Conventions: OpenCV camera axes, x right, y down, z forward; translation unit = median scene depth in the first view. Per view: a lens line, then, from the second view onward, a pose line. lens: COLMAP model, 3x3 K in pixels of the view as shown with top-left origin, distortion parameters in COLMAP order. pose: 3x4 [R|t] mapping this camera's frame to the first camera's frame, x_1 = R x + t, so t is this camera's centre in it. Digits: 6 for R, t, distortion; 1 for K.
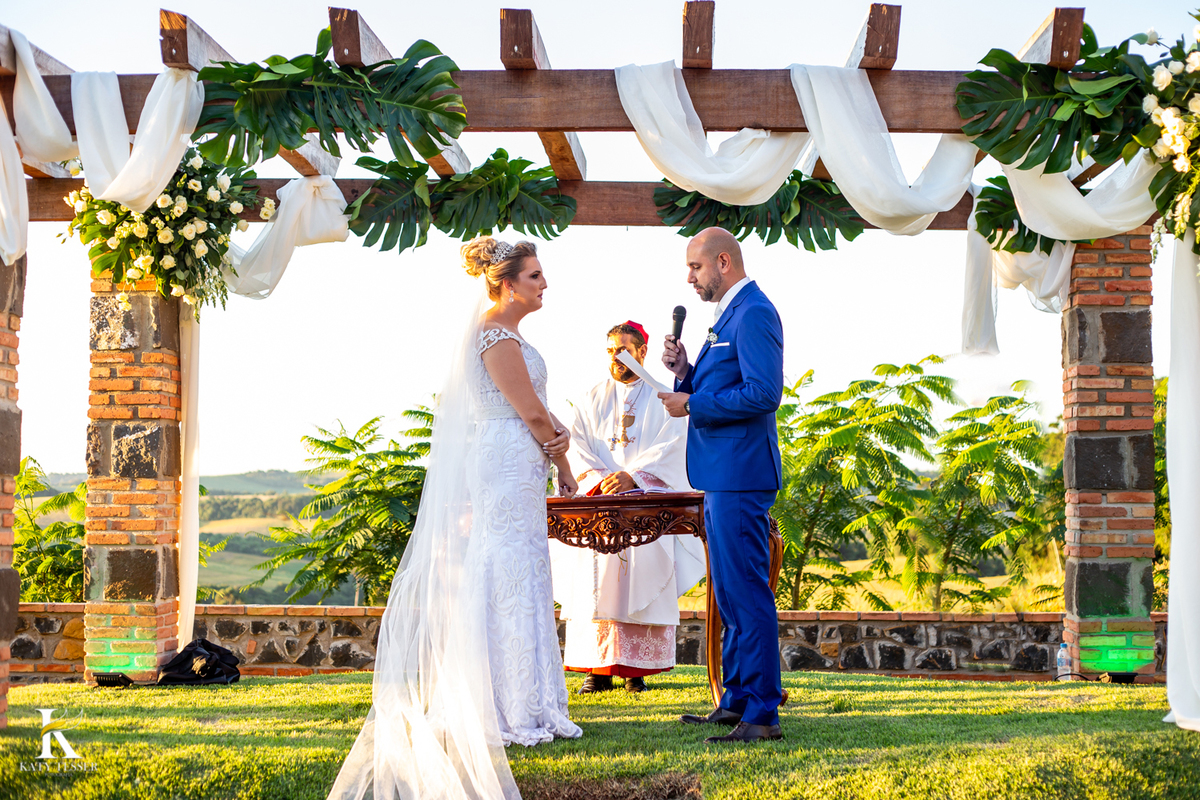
lens RADIAL K [[1800.9, 0, 600.0], [0, 1800.9, 400.0], [0, 0, 1]] dist [-0.078449, -0.113757]
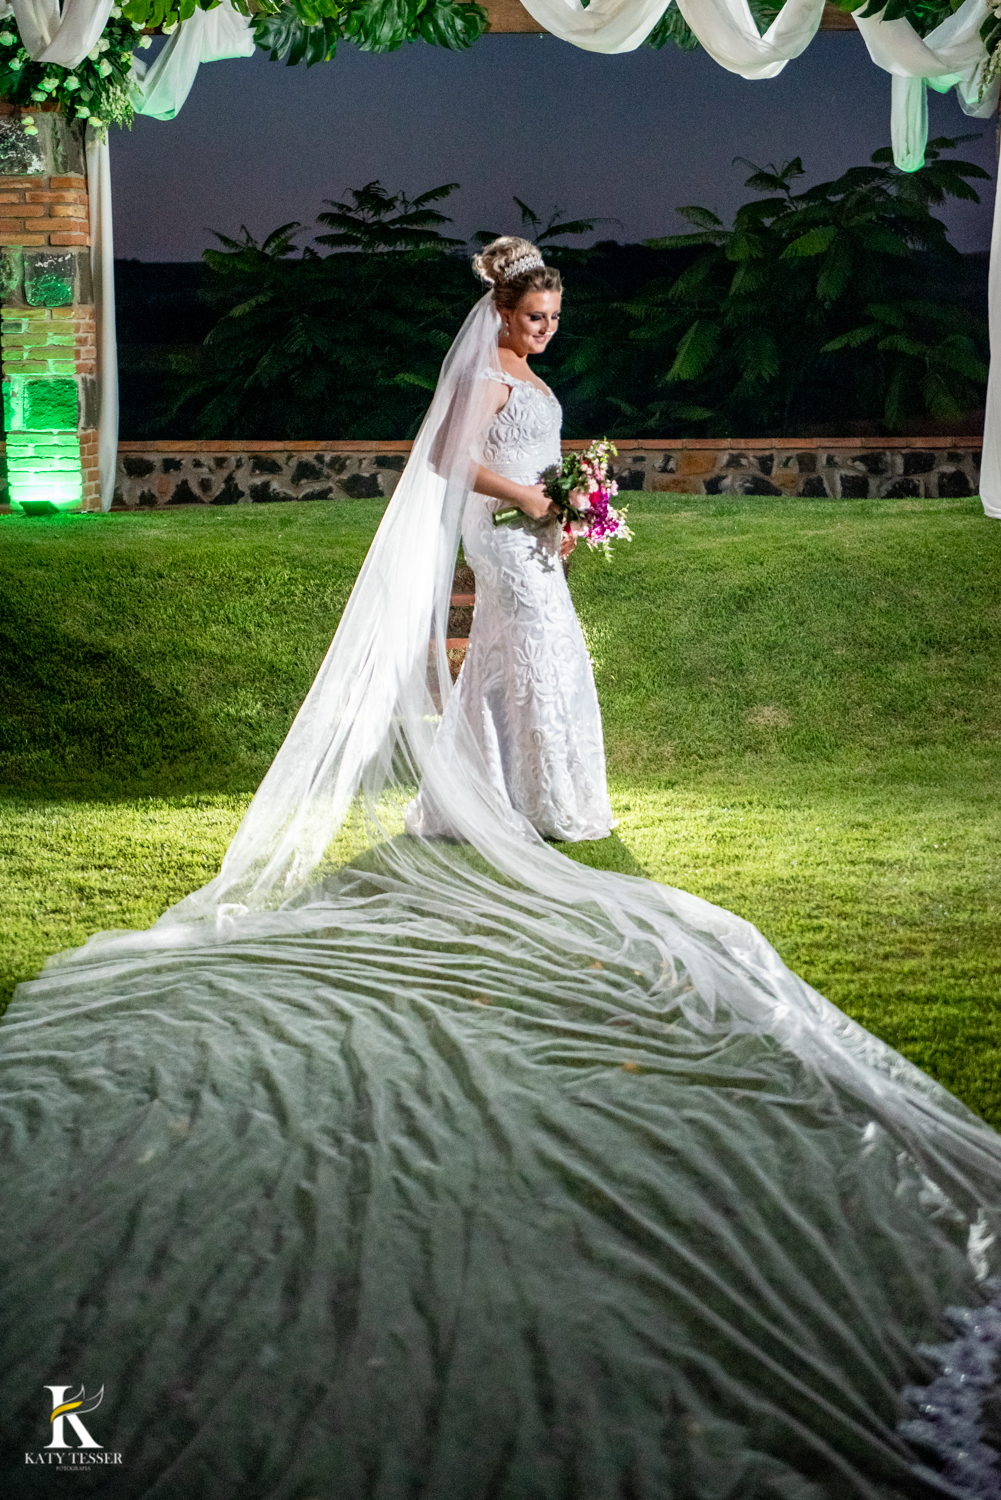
lens RADIAL K [[2952.9, 0, 500.5], [0, 2952.9, 750.0], [0, 0, 1]] dist [0.153020, -0.355048]
pose [[0.998514, -0.007878, -0.053919, 0.077751], [0.018679, 0.979028, 0.202867, -0.045744], [0.051190, -0.203573, 0.977721, -0.654582]]
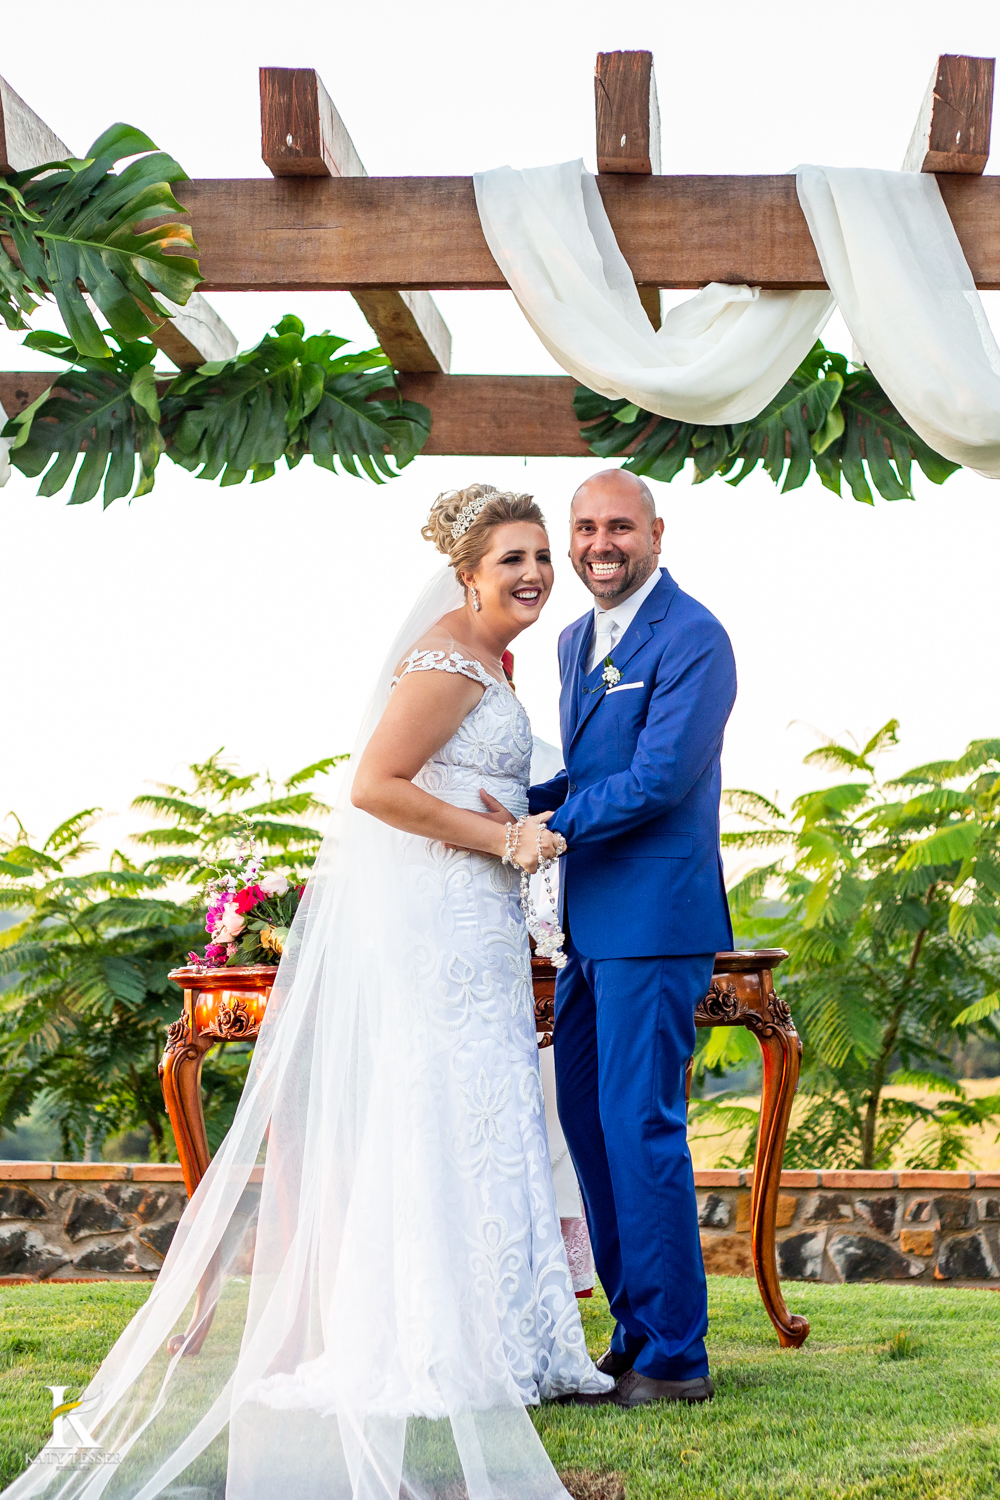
lens RADIAL K [[3407.7, 0, 500.9], [0, 3407.7, 731.2], [0, 0, 1]] dist [-0.077844, -0.084367]
pose [[0.999898, -0.001397, -0.014223, 0.022656], [0.001237, 0.999936, -0.011241, -0.003076], [0.014238, 0.011222, 0.999836, -0.021294]]
